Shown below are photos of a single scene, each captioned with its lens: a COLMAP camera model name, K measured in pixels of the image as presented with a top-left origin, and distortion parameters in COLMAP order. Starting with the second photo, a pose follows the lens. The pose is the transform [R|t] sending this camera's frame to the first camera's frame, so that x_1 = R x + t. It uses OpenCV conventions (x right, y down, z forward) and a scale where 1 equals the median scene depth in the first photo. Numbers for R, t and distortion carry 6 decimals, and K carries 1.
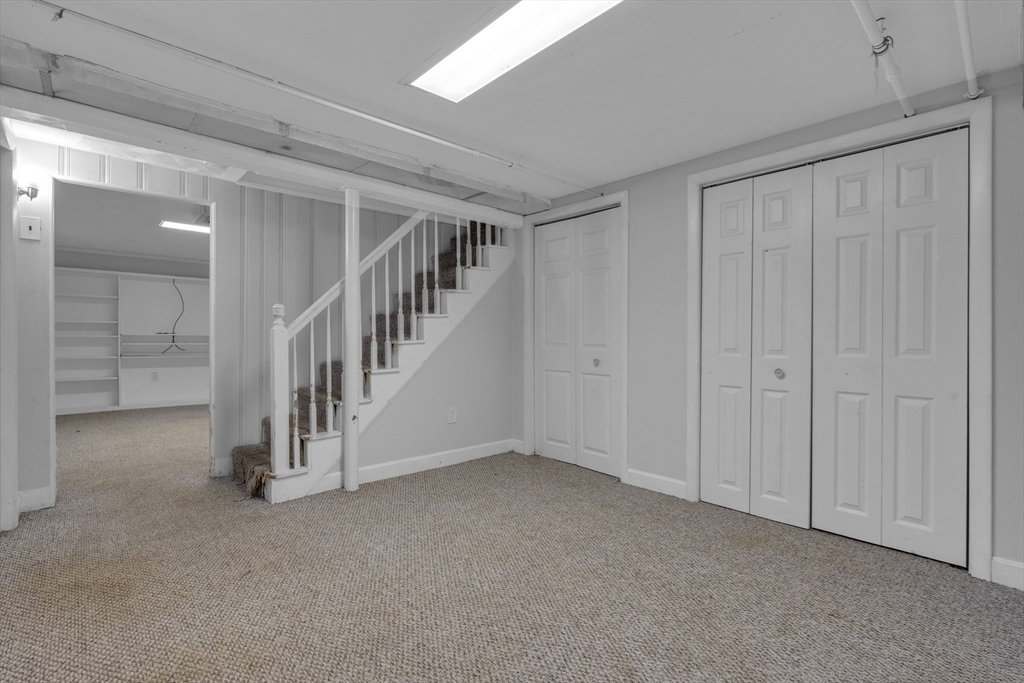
lens RADIAL K [[490.1, 0, 508.2], [0, 490.1, 337.7], [0, 0, 1]] dist [-0.005029, 0.001165]
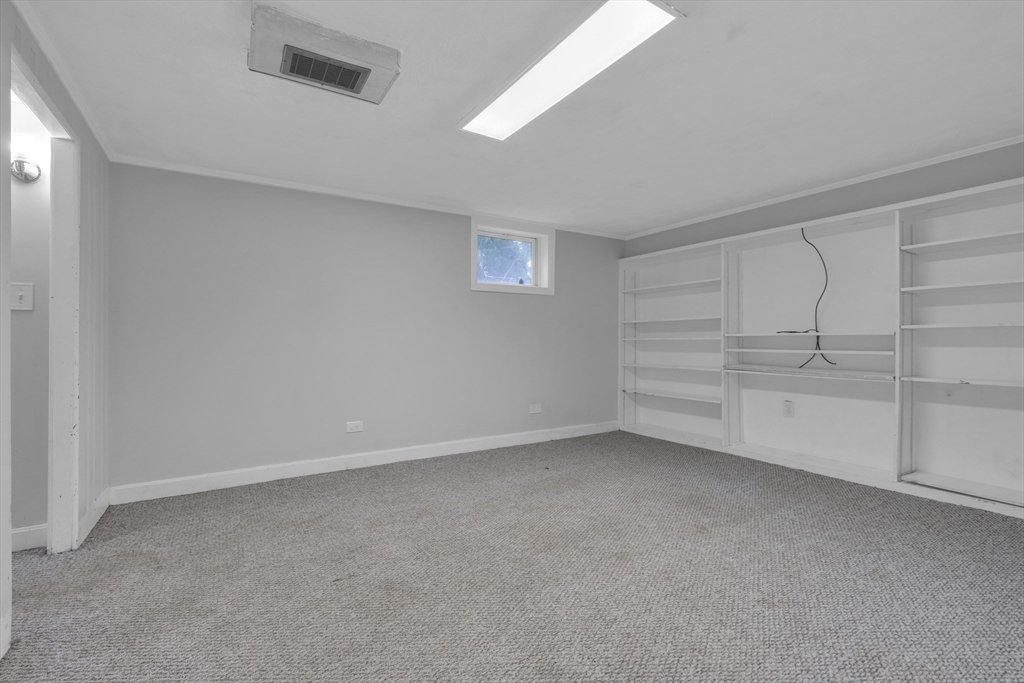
lens RADIAL K [[468.8, 0, 511.5], [0, 468.8, 339.1], [0, 0, 1]] dist [-0.009480, 0.001177]
pose [[-0.188258, -0.006877, -0.982096, -0.131903], [0.003694, 0.999963, -0.007710, 0.001769], [0.982113, -0.005080, -0.188226, 0.832774]]
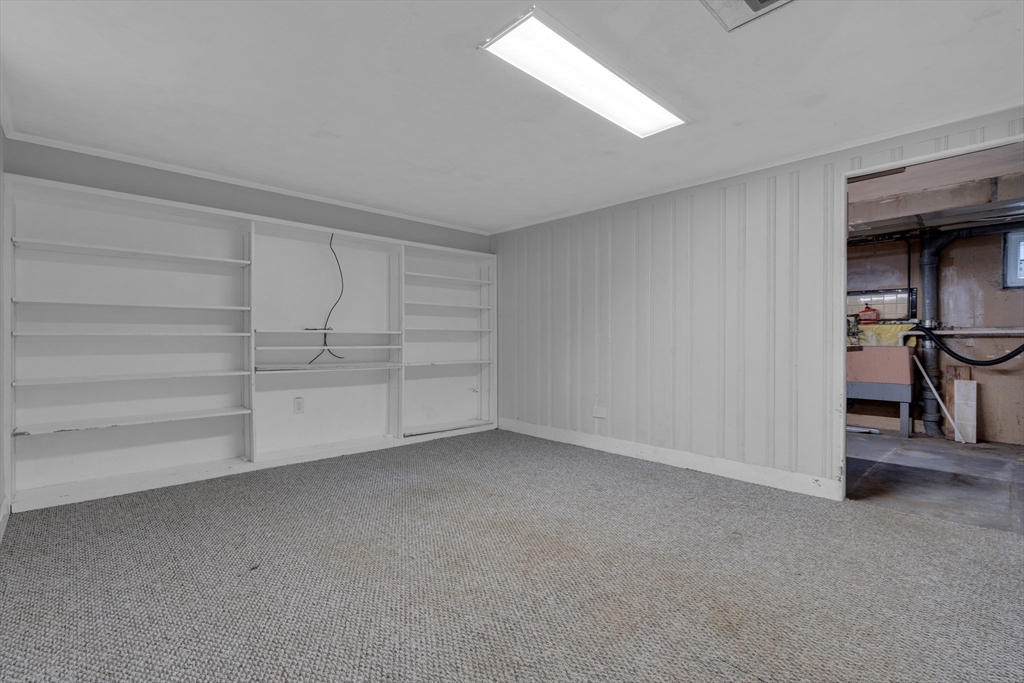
lens RADIAL K [[468.8, 0, 511.5], [0, 468.8, 339.1], [0, 0, 1]] dist [-0.009480, 0.001177]
pose [[0.999749, 0.000253, 0.022394, -0.513527], [-0.000342, 0.999992, 0.003966, 0.000056], [-0.022393, -0.003972, 0.999741, 0.470095]]
